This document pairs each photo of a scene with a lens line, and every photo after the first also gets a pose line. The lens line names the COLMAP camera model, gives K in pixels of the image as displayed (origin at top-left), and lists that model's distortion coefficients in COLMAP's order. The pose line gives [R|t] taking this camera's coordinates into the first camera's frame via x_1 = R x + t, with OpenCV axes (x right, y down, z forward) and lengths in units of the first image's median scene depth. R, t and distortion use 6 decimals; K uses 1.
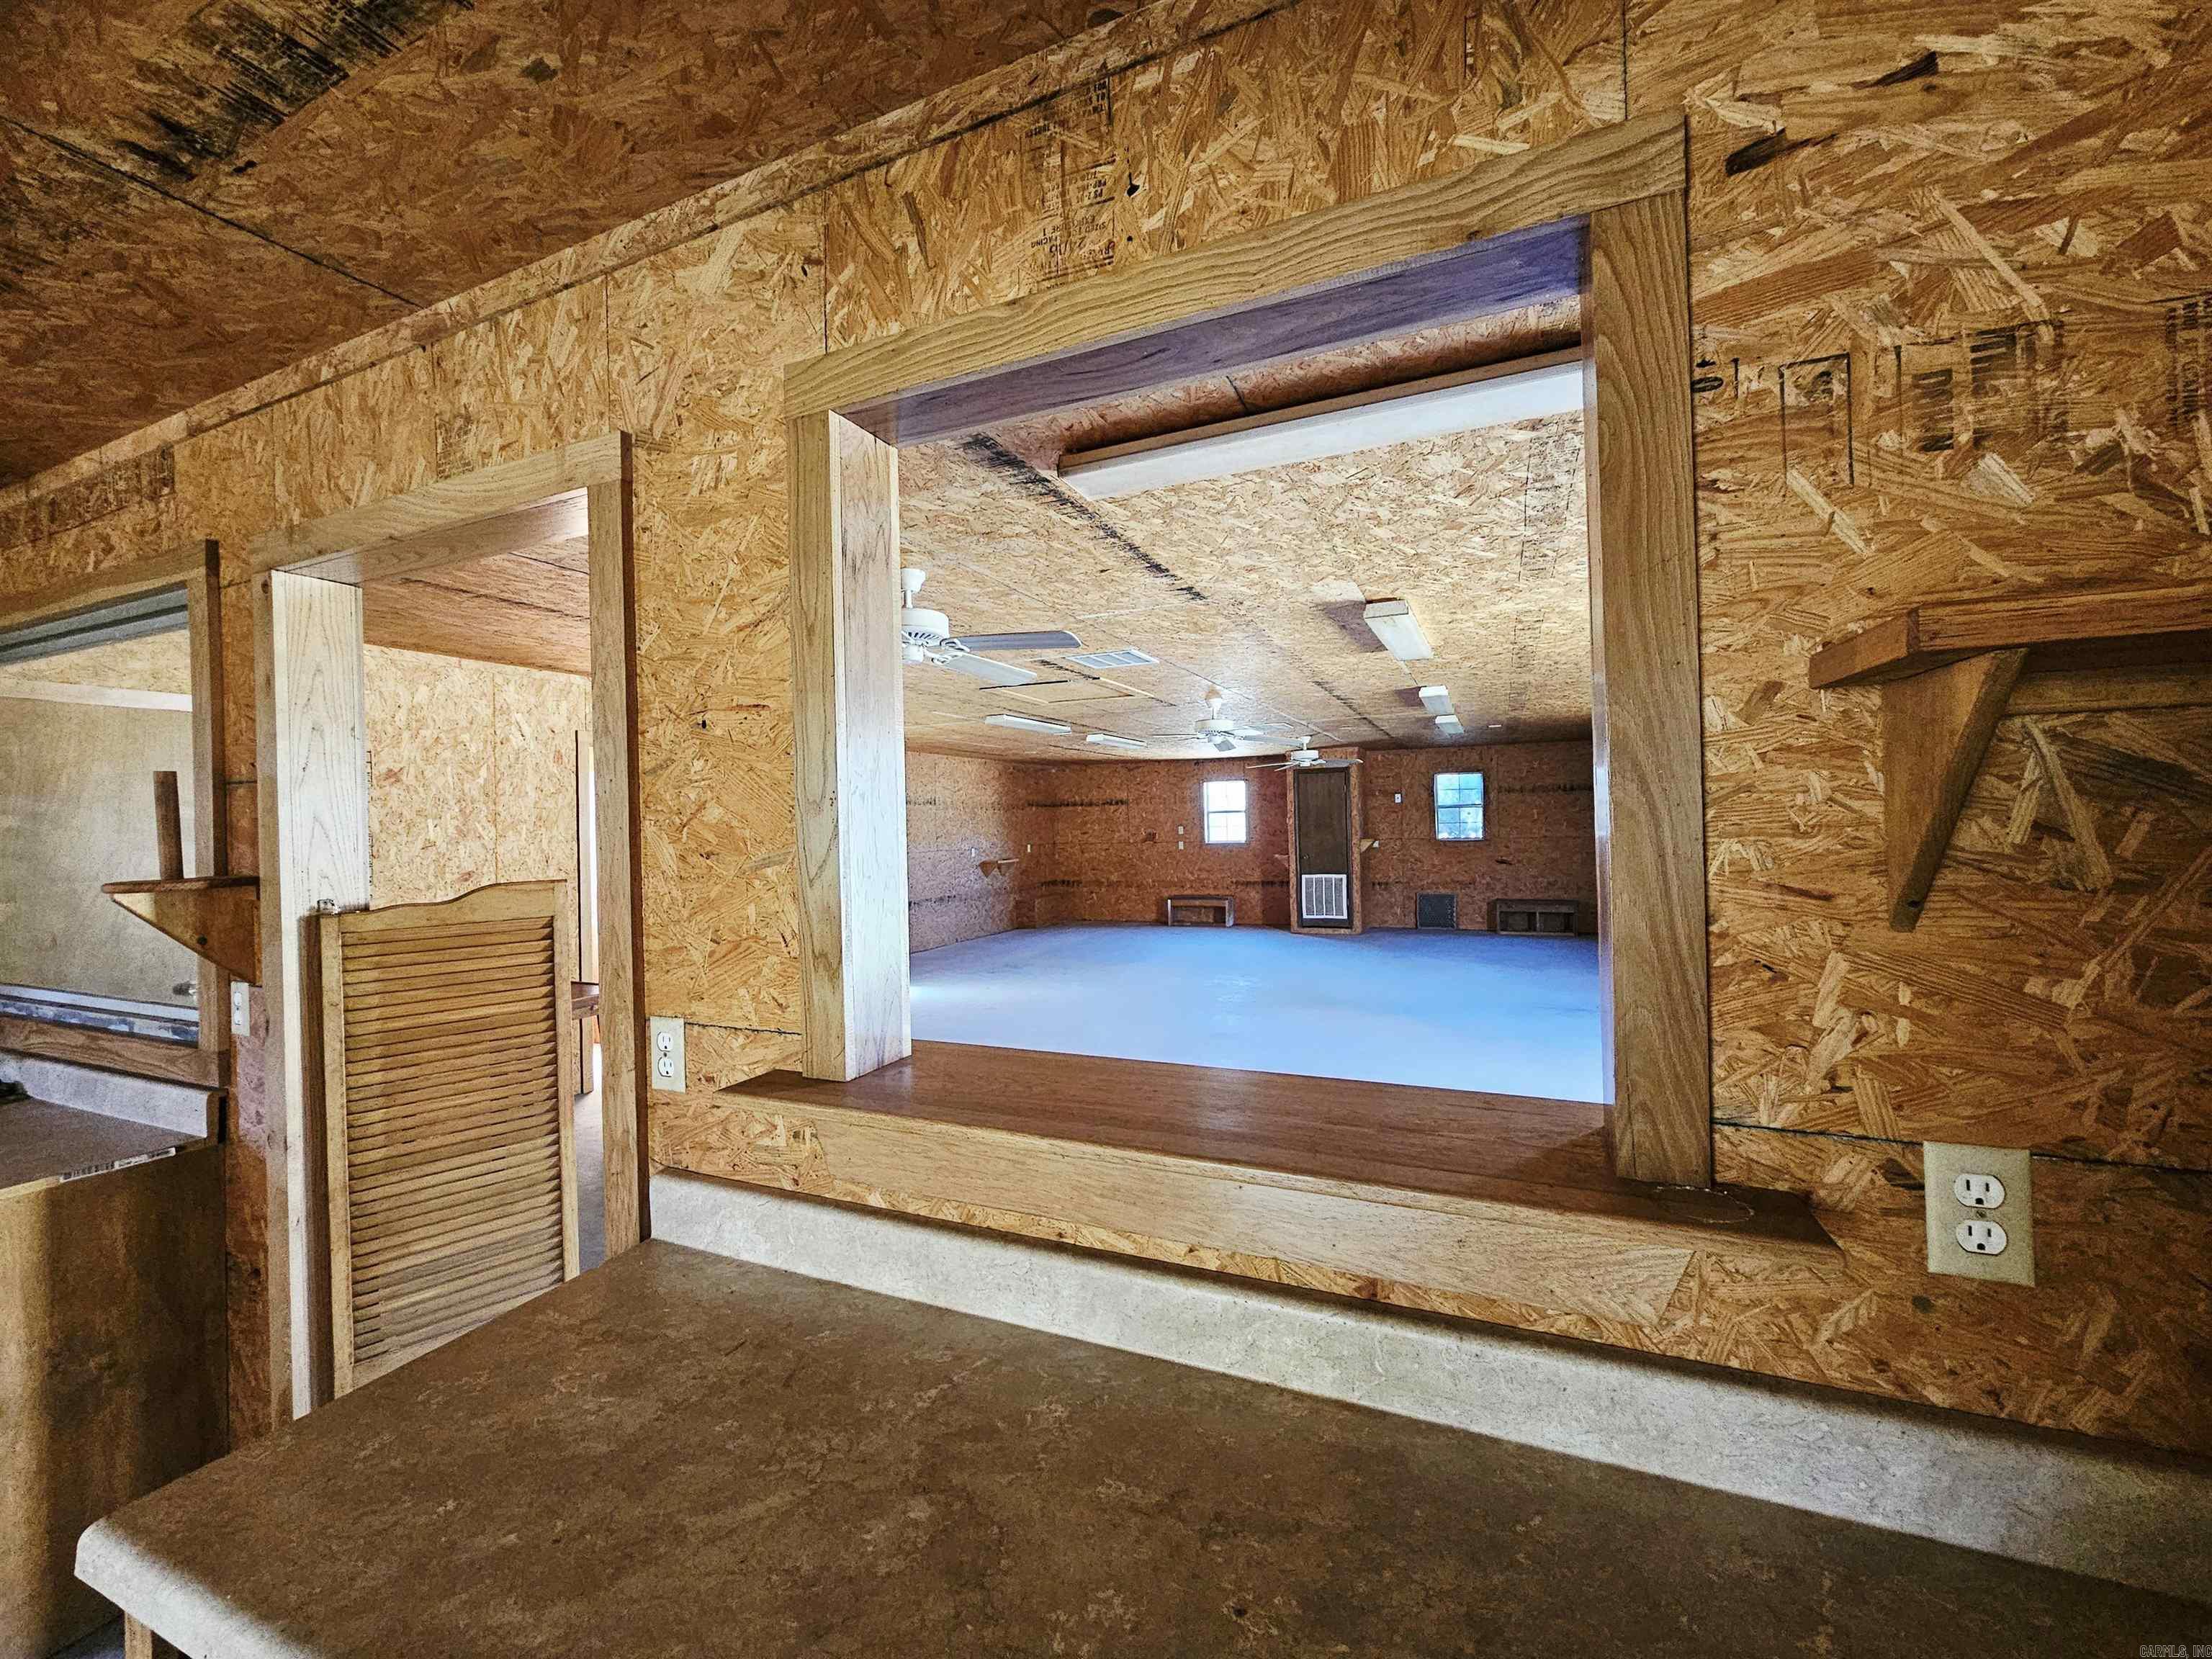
lens RADIAL K [[909.4, 0, 1100.1], [0, 909.4, 827.5], [0, 0, 1]] dist [-0.001815, 0.000926]
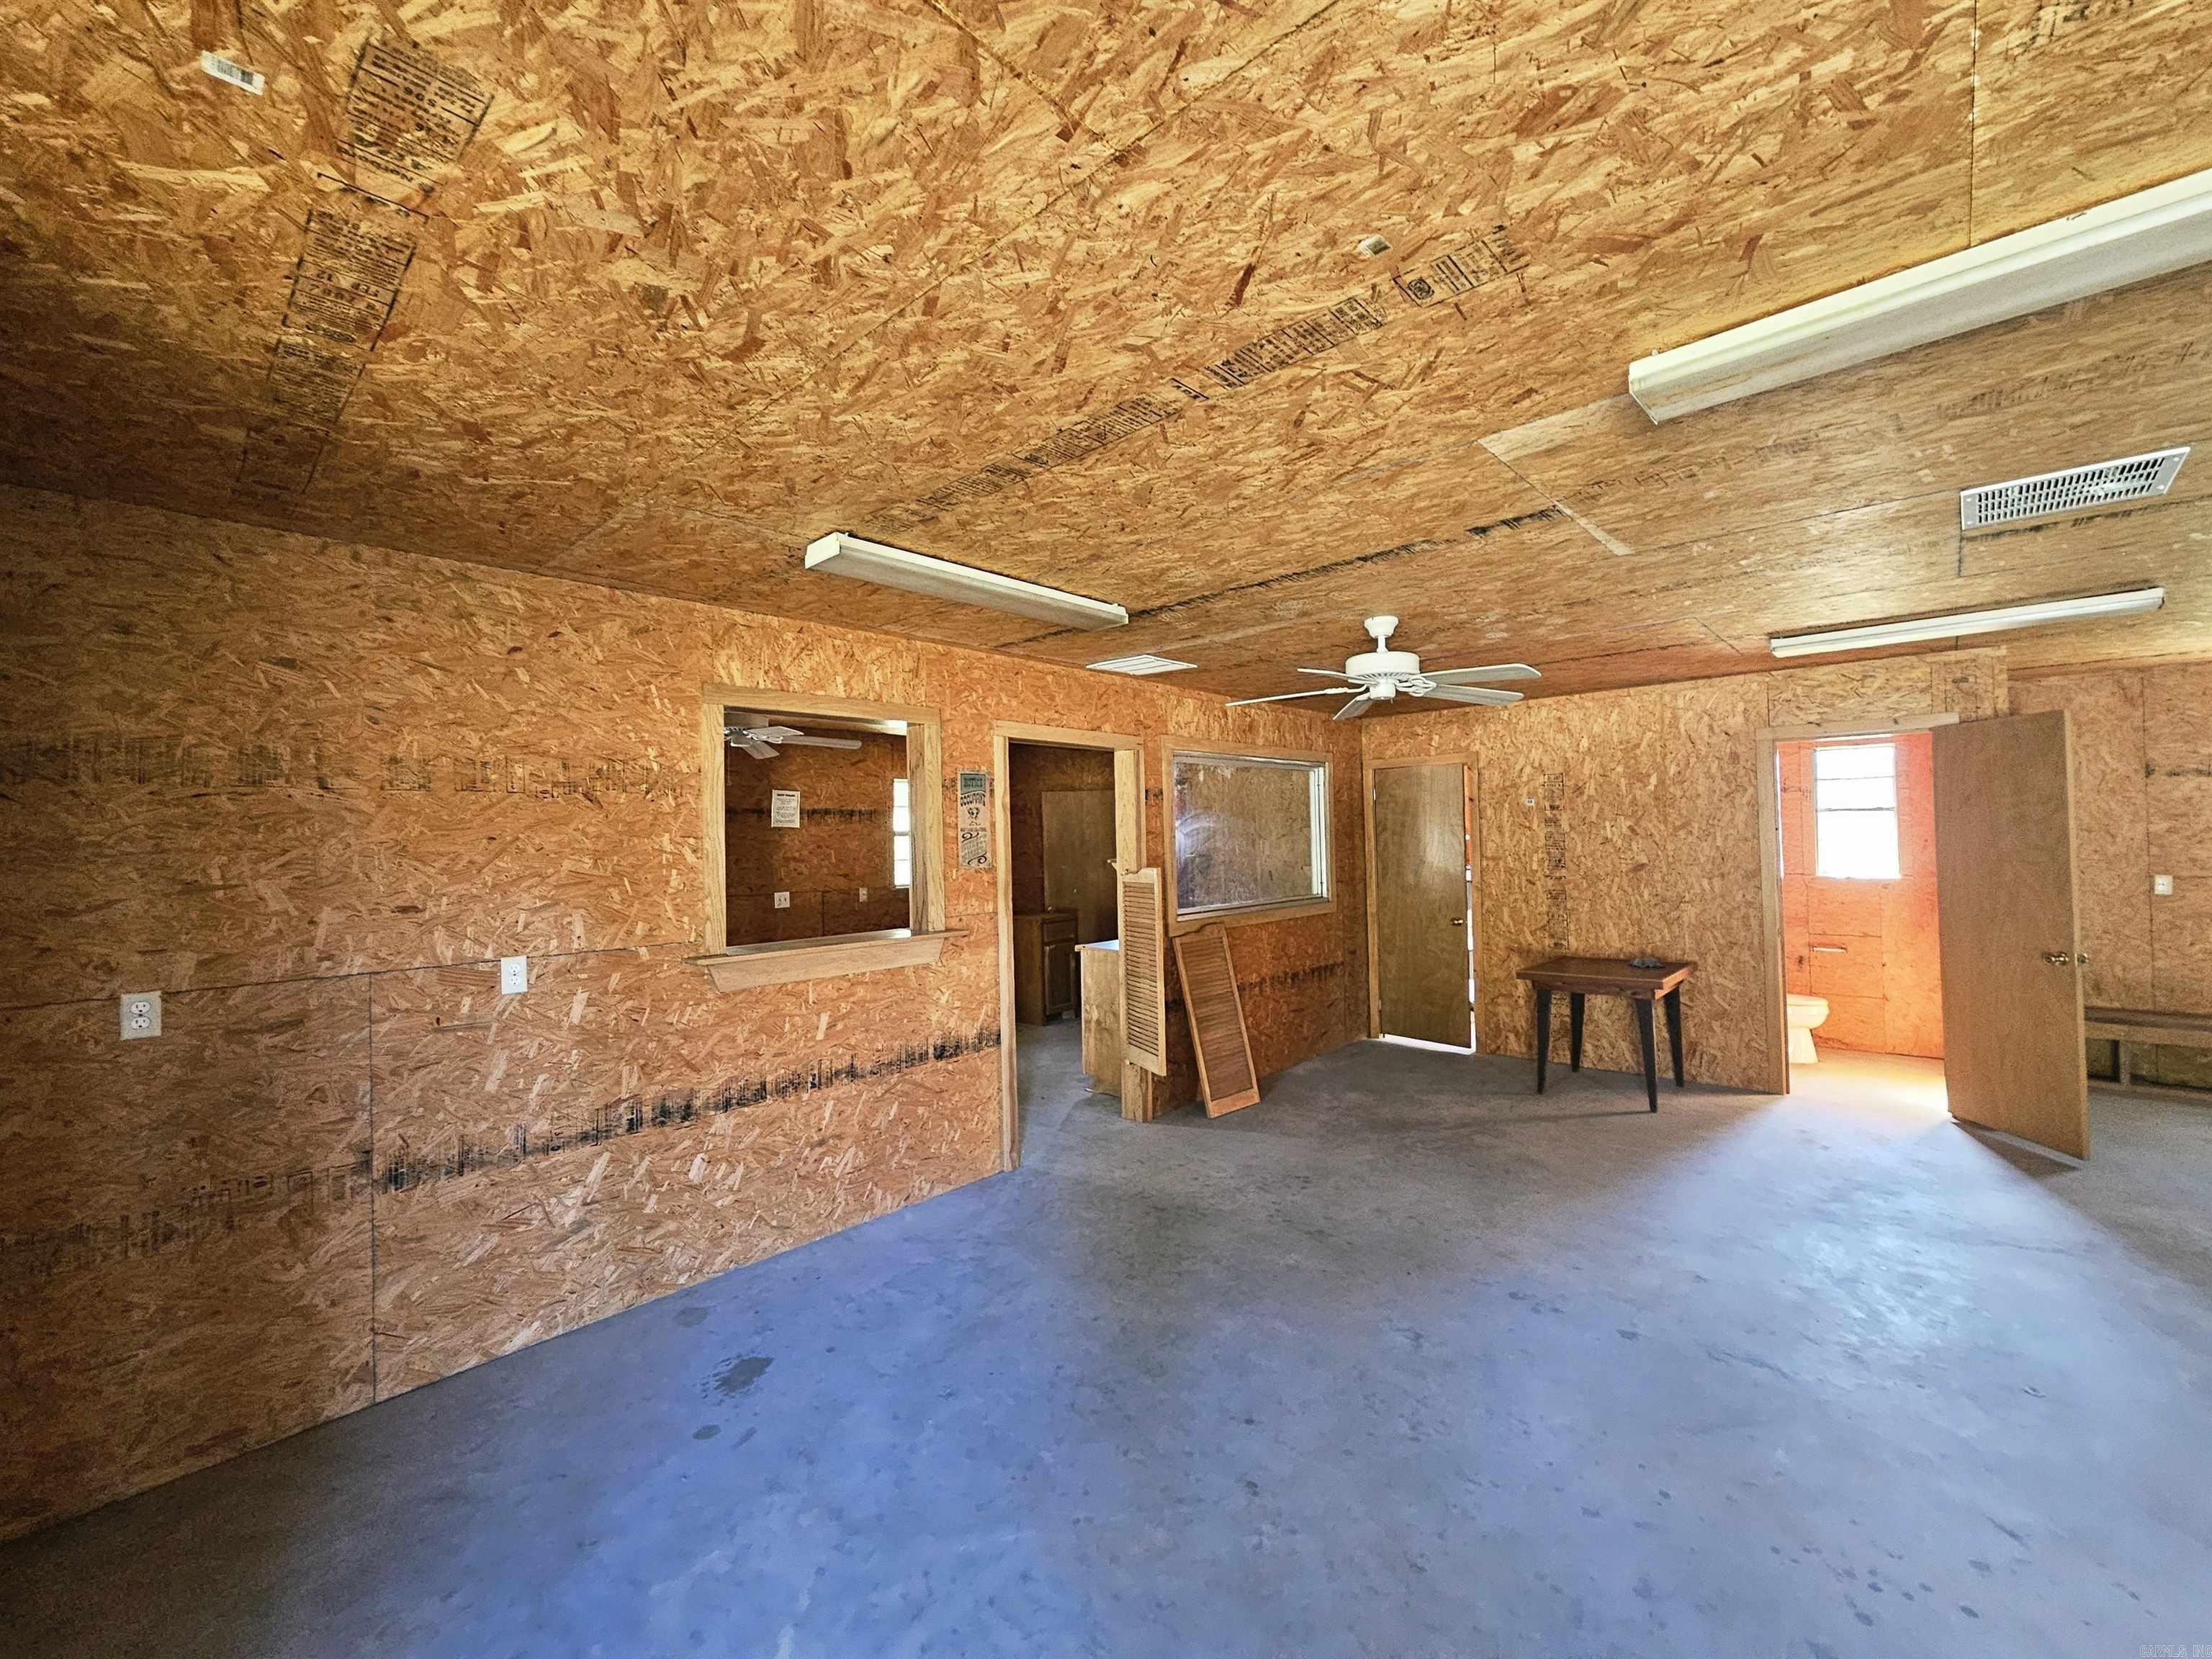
lens RADIAL K [[909.4, 0, 1100.1], [0, 909.4, 827.5], [0, 0, 1]] dist [-0.001815, 0.000926]
pose [[-0.317135, 0.014032, -0.948276, 1.856001], [0.025288, 0.999660, 0.006335, -0.069422], [0.948043, -0.021971, -0.317382, 1.938757]]
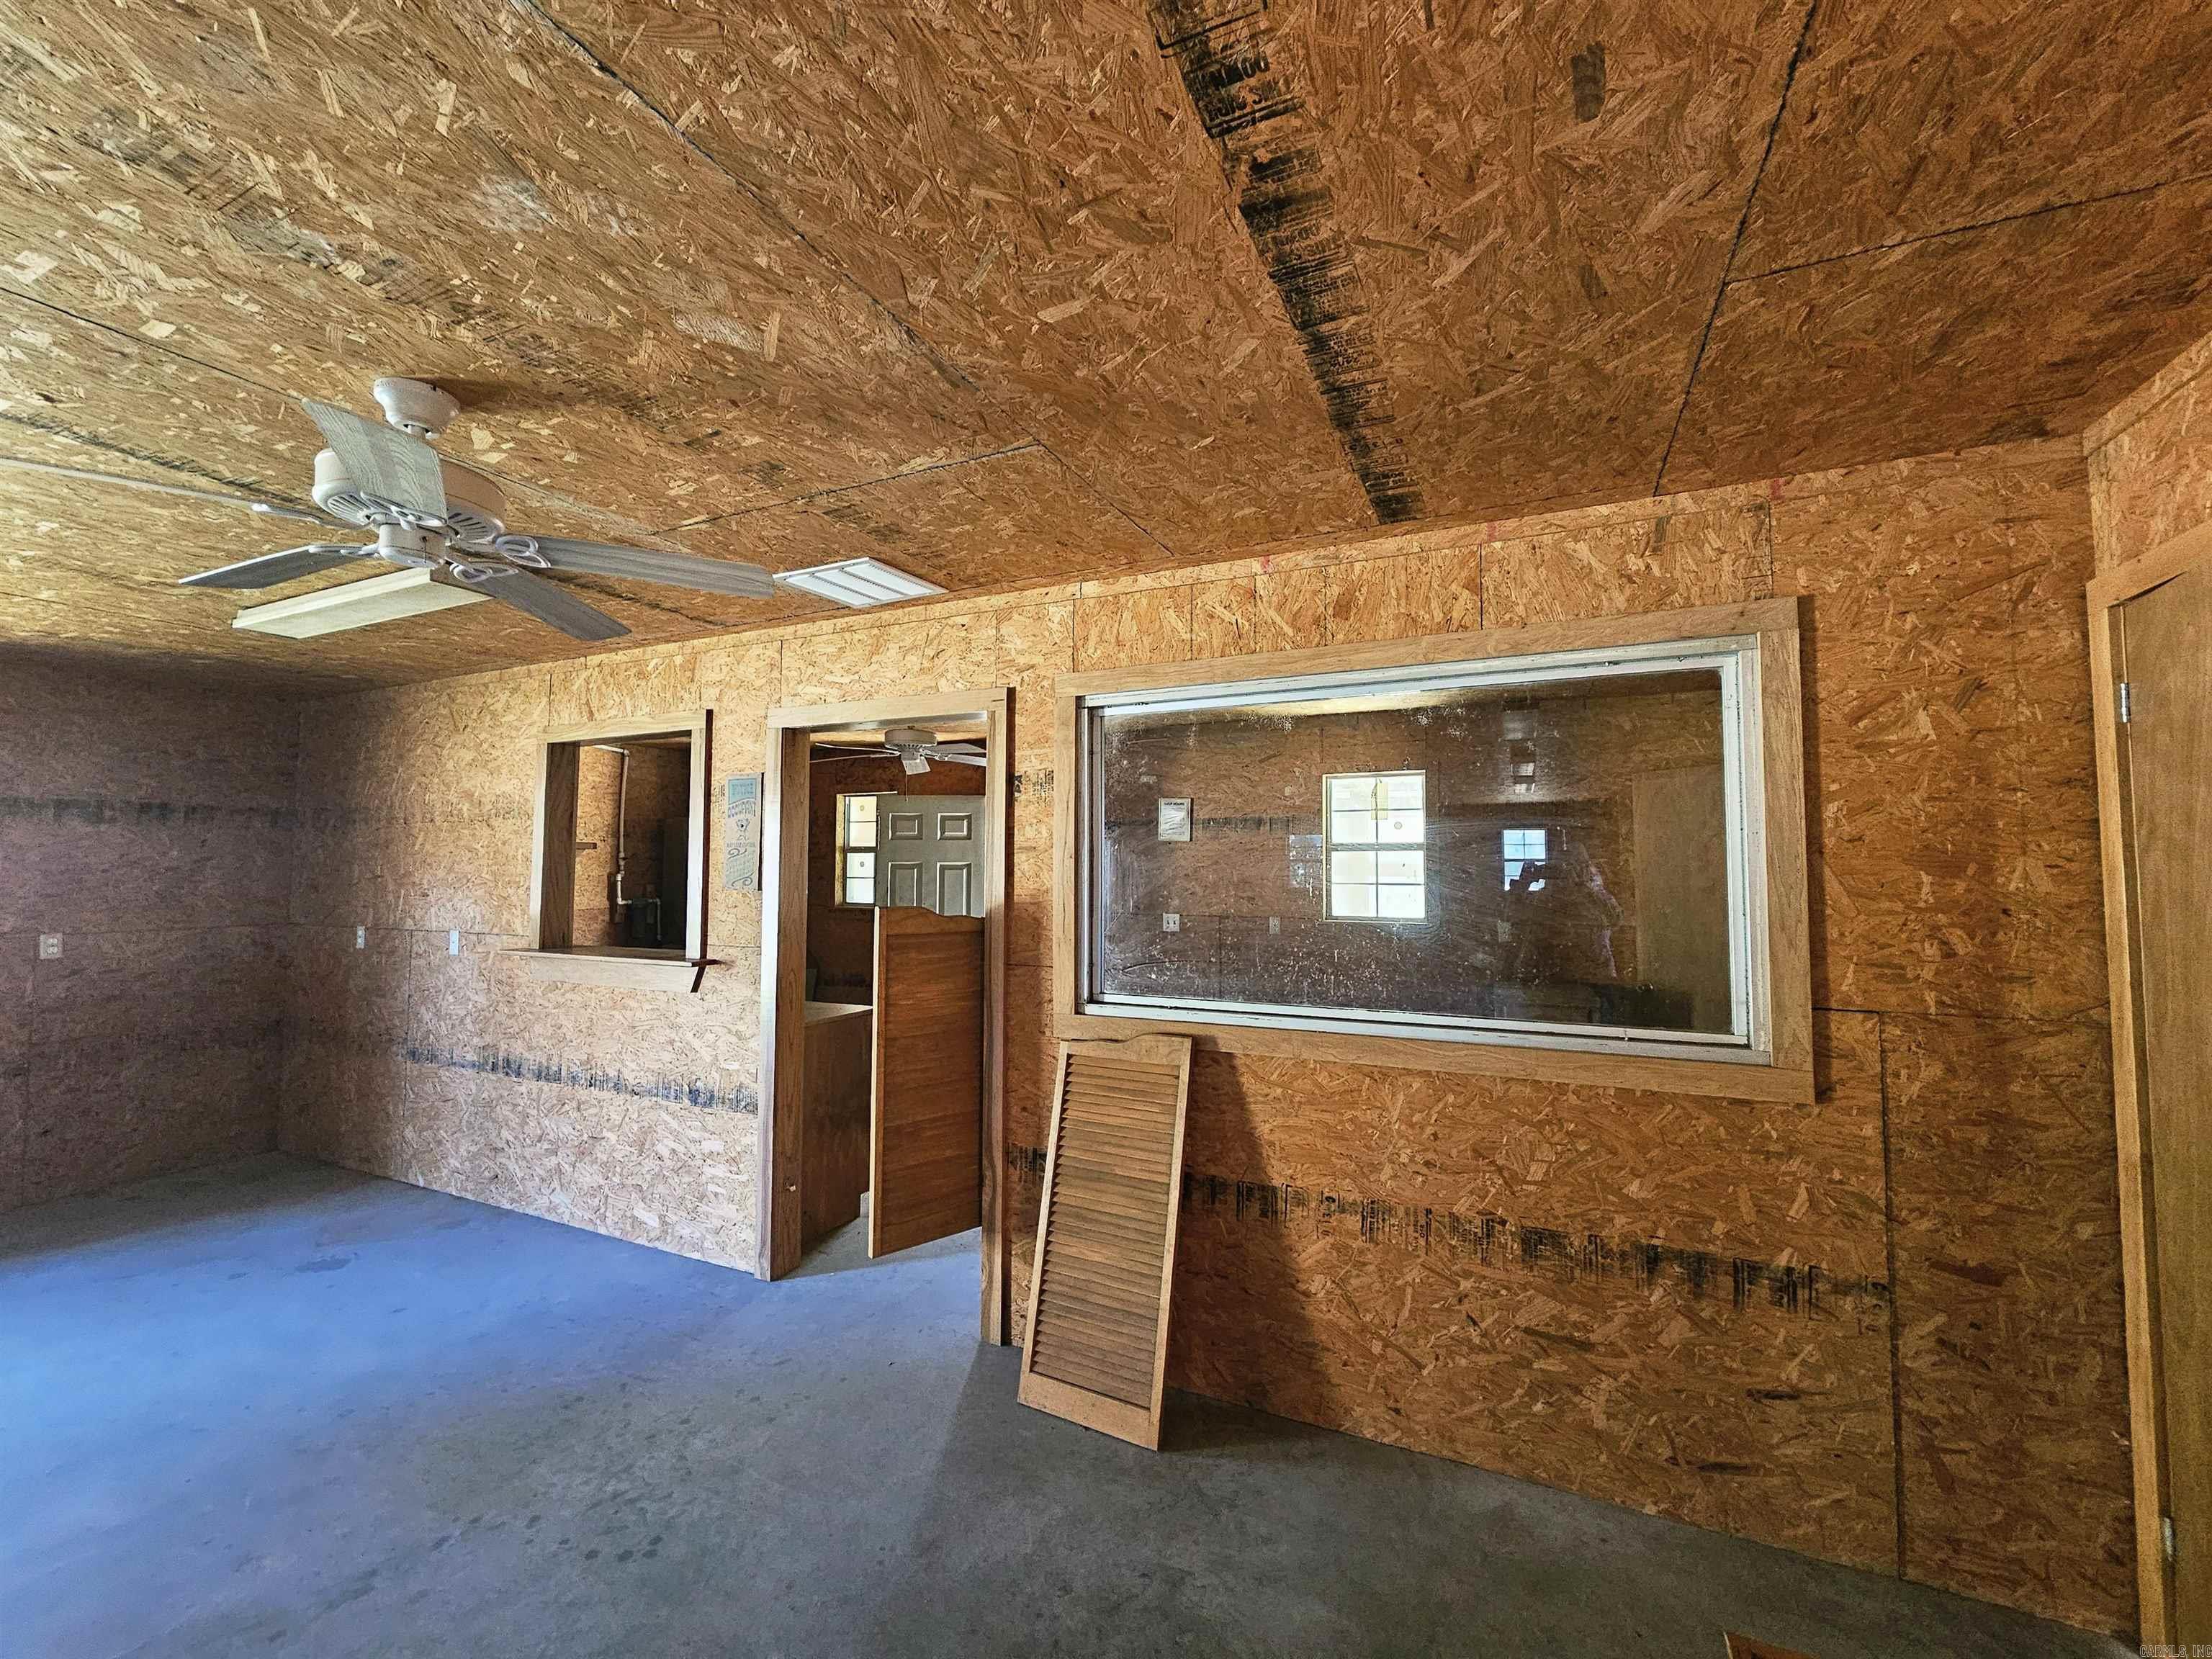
lens RADIAL K [[909.4, 0, 1100.1], [0, 909.4, 827.5], [0, 0, 1]] dist [-0.001815, 0.000926]
pose [[-0.999606, 0.021926, 0.017545, -1.172041], [0.021225, 0.999005, -0.039212, 0.001256], [-0.018387, -0.038824, -0.999077, 2.865260]]
